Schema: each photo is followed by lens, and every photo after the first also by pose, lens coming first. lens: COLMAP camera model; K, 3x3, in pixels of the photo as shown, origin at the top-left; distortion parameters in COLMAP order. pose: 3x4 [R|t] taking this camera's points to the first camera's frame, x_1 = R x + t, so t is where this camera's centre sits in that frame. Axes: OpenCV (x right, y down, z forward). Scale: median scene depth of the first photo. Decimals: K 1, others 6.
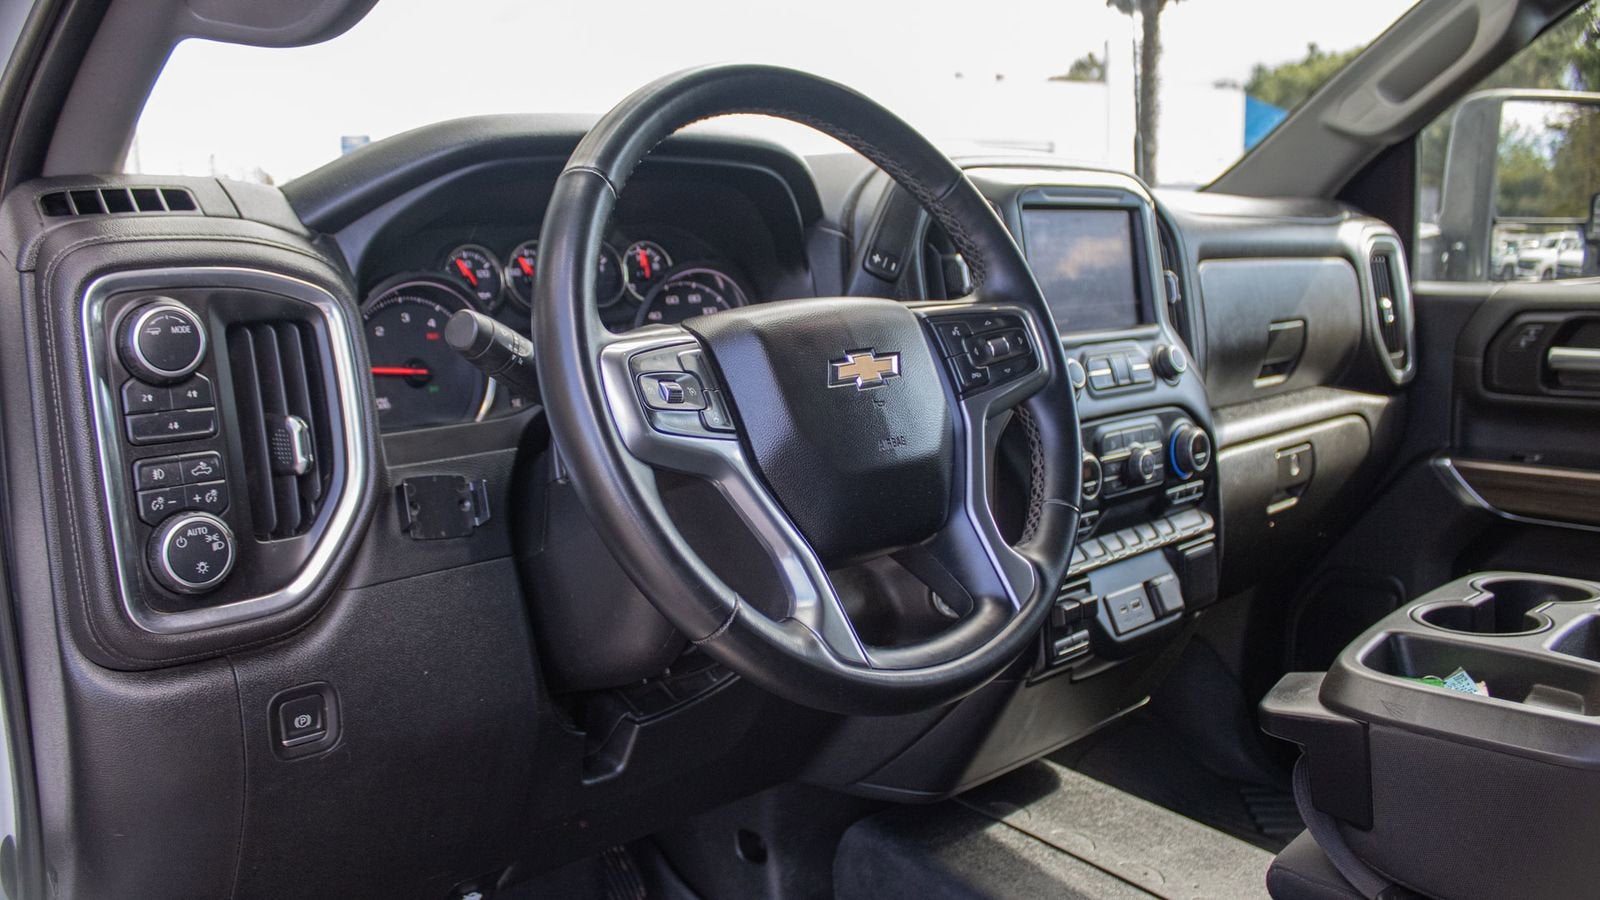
lens RADIAL K [[1311.5, 0, 800.0], [0, 1311.5, 450.0], [0, 0, 1]] dist [-0.145730, 0.110249]
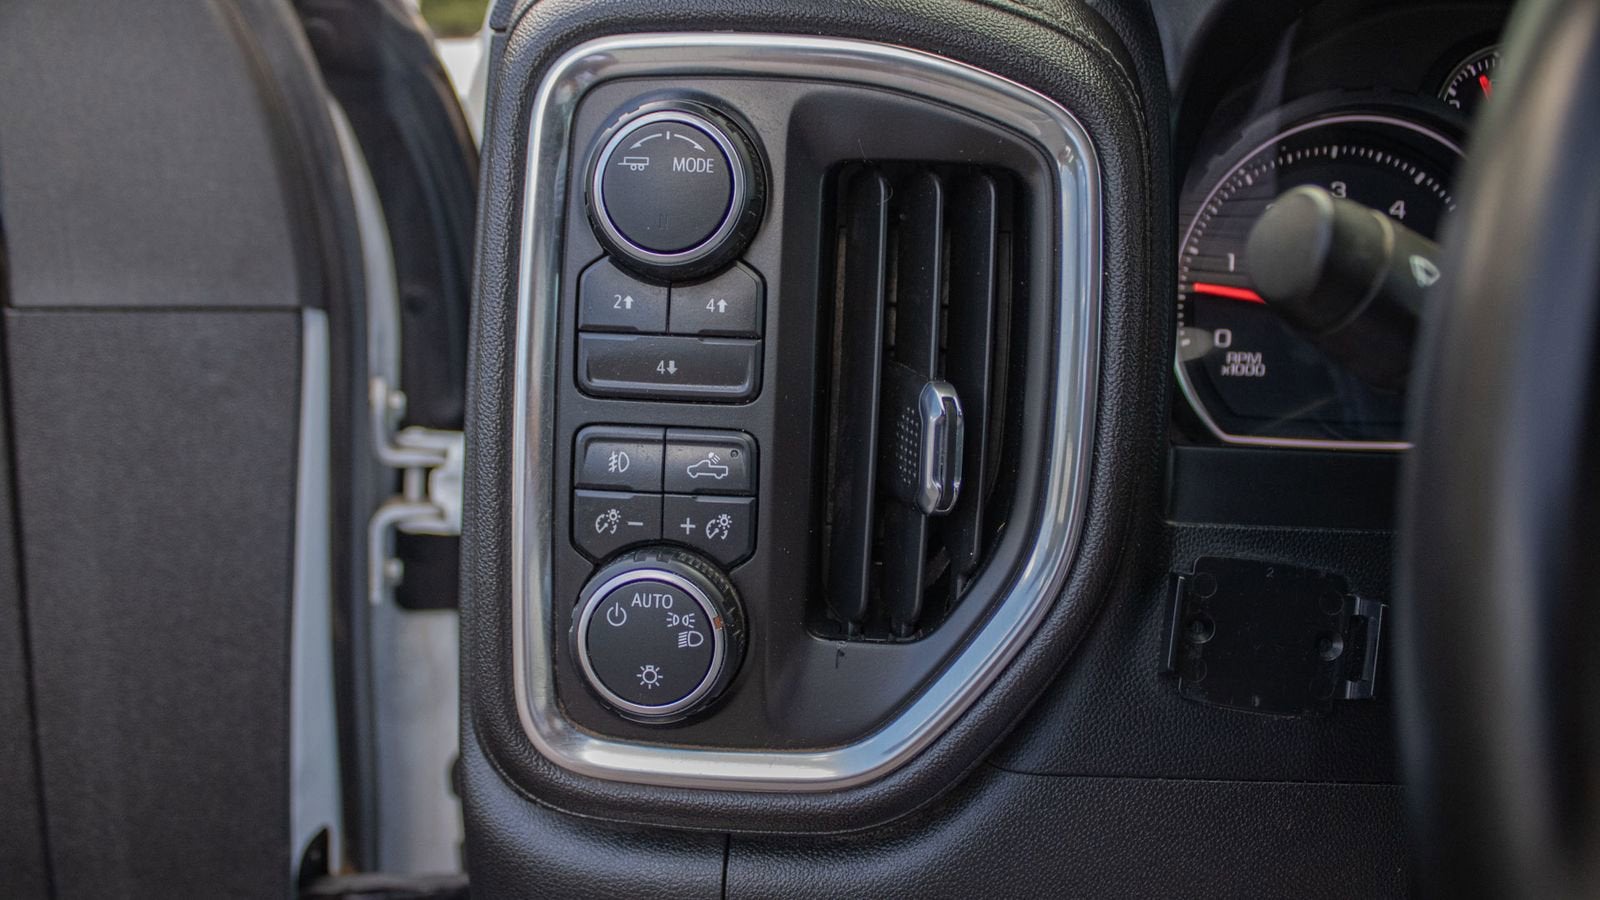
lens RADIAL K [[1311.5, 0, 800.0], [0, 1311.5, 450.0], [0, 0, 1]] dist [-0.145730, 0.110249]
pose [[0.656234, 0.234714, -0.717123, -0.101942], [-0.152956, 0.972038, 0.178179, -0.082516], [0.738892, -0.007239, 0.673785, 0.700539]]
